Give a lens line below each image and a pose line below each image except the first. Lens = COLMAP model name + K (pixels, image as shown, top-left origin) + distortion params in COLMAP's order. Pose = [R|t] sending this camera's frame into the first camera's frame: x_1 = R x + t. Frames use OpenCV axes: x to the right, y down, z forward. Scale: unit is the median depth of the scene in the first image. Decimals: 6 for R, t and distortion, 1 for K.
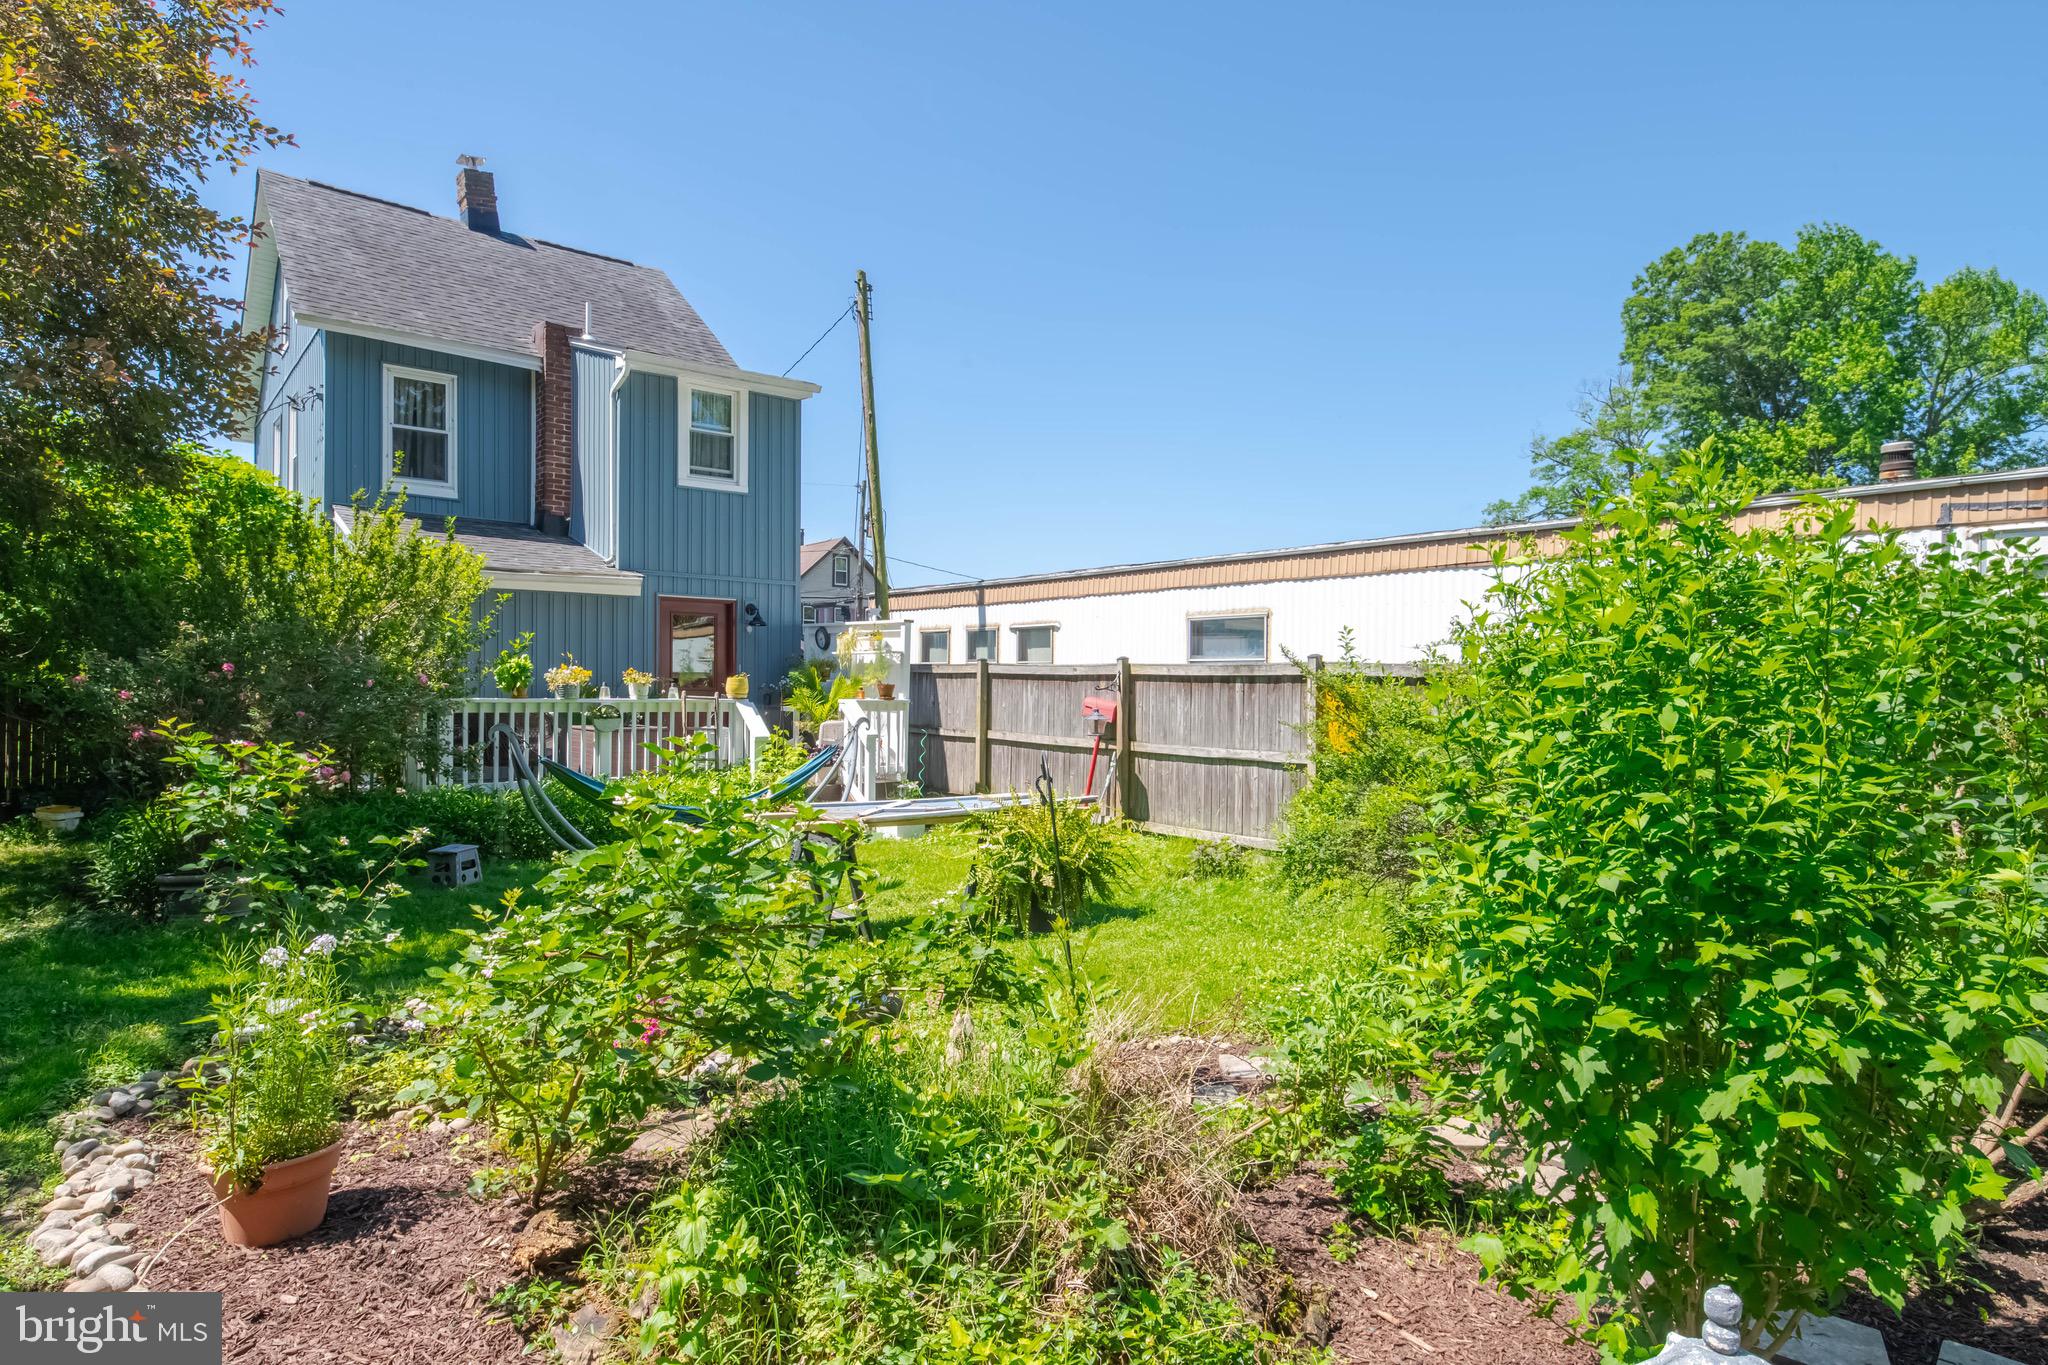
lens RADIAL K [[1119.8, 0, 1024.0], [0, 1119.8, 682.5], [0, 0, 1]] dist [0.004068, -0.014378]
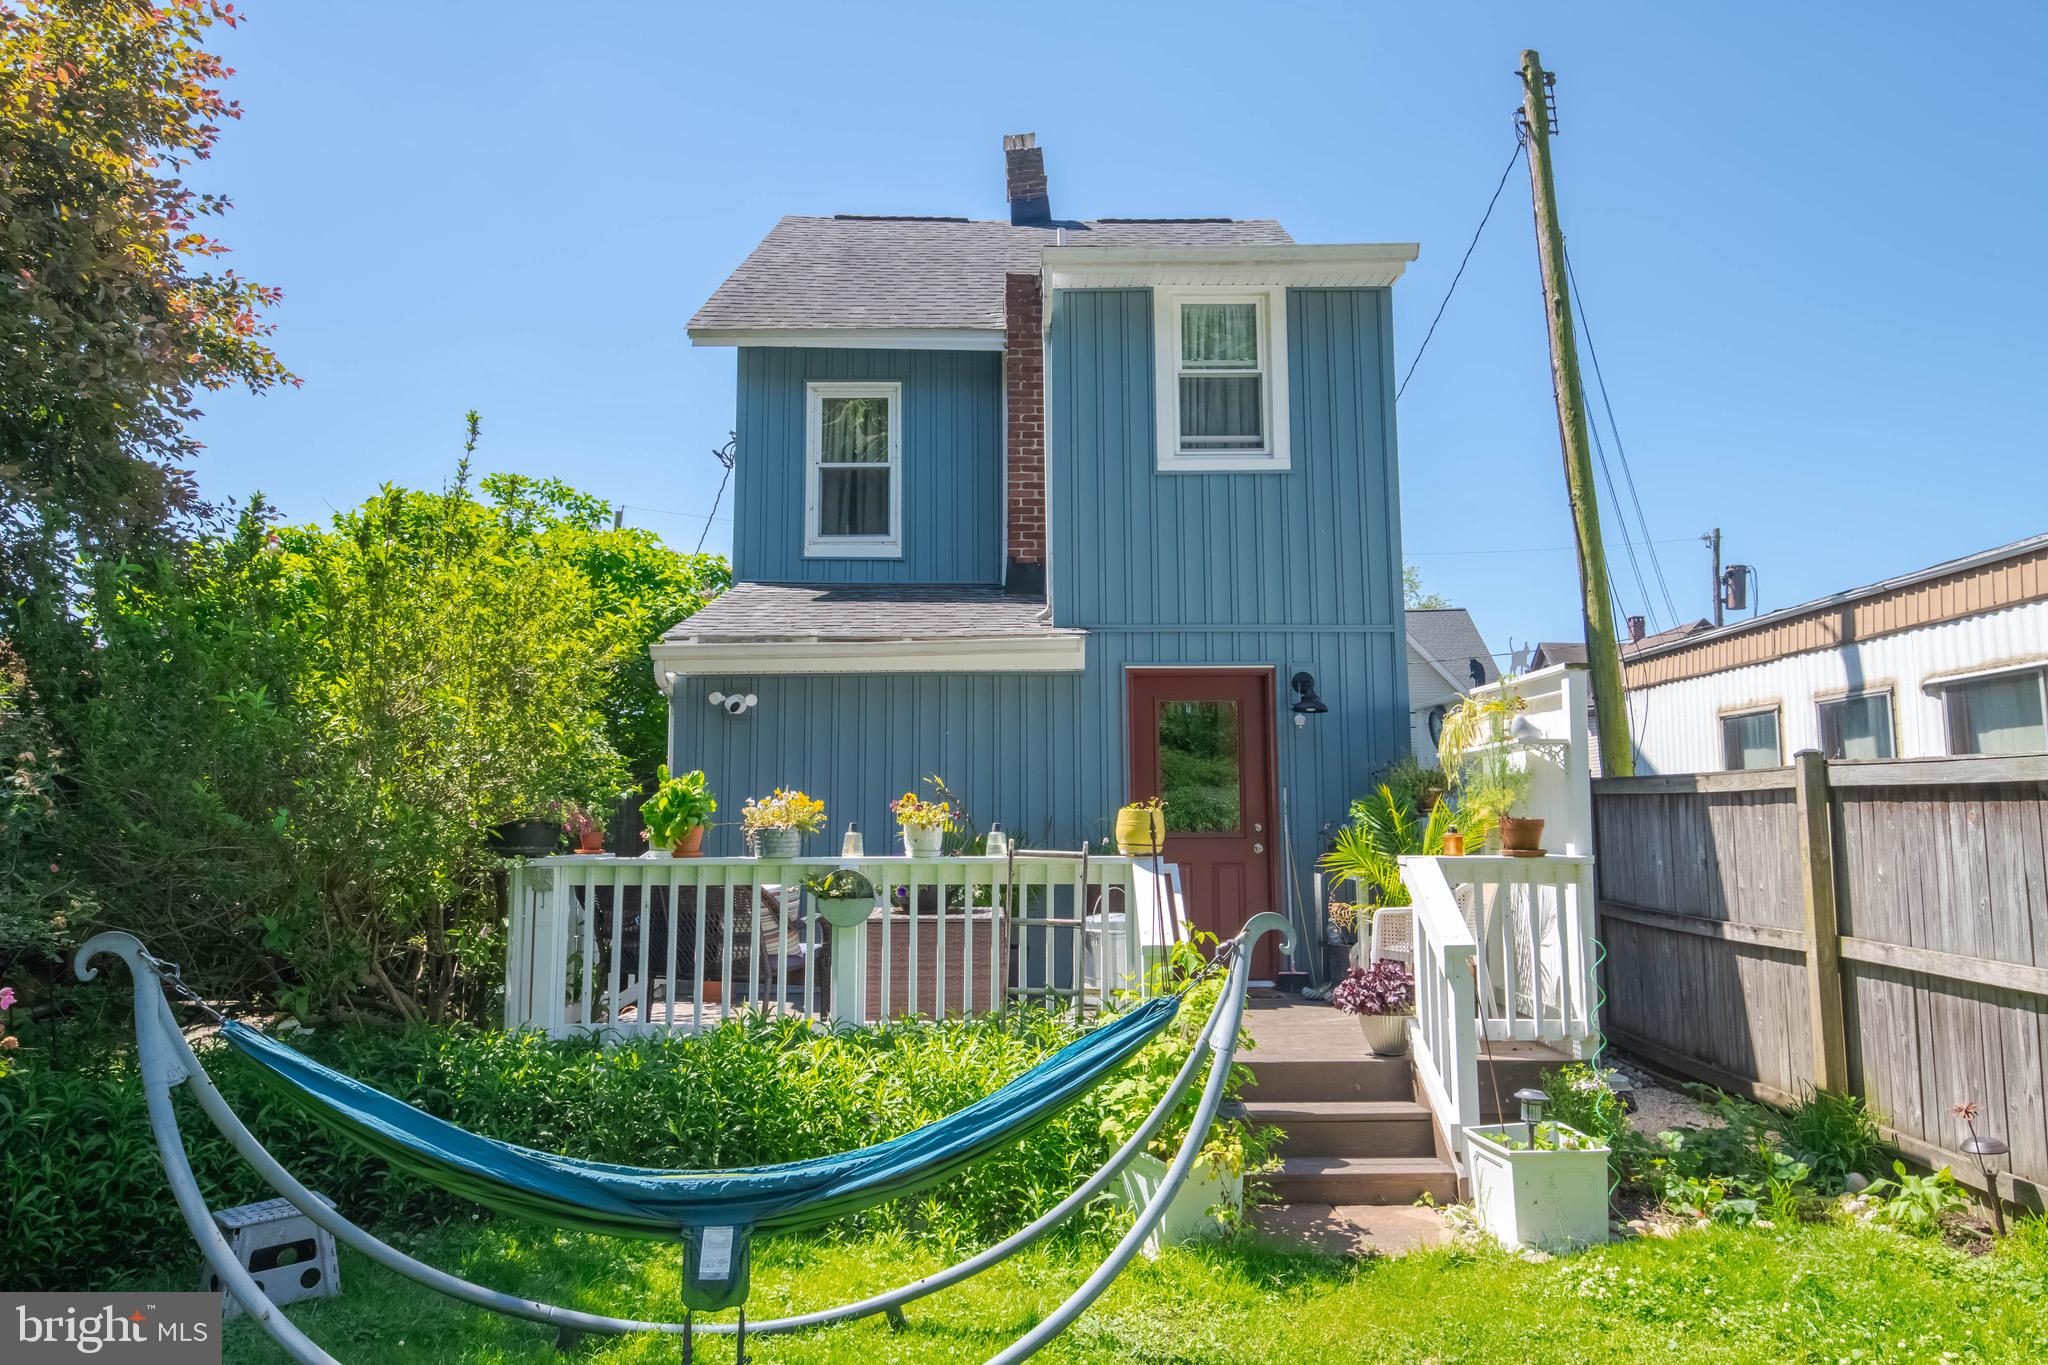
lens RADIAL K [[1289.3, 0, 1024.0], [0, 1289.3, 682.5], [0, 0, 1]] dist [0.019192, 0.000217]
pose [[0.780688, -0.084218, -0.619220, 0.030309], [0.013935, 0.992977, -0.117482, 0.004418], [0.624765, 0.083088, 0.776379, 0.446148]]
